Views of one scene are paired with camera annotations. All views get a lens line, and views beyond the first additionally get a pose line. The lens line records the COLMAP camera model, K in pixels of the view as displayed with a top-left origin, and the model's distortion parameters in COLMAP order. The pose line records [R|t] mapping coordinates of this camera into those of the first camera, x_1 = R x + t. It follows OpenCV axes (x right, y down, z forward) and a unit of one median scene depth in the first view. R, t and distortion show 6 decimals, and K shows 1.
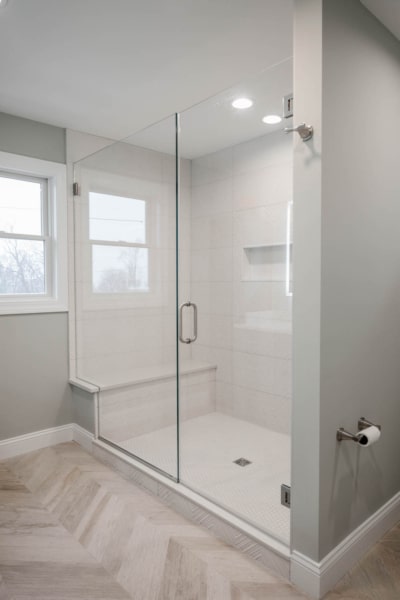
lens RADIAL K [[404.6, 0, 200.0], [0, 404.6, 300.0], [0, 0, 1]] dist [0.000729, -0.003346]
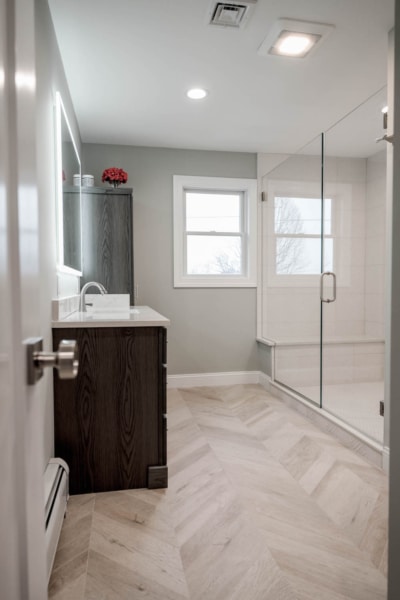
lens RADIAL K [[404.6, 0, 200.0], [0, 404.6, 300.0], [0, 0, 1]] dist [0.000729, -0.003346]
pose [[0.859856, 0.017994, -0.510220, 0.218975], [-0.019974, 0.999799, 0.001598, 0.078262], [0.510146, 0.008817, 0.860043, -0.282431]]
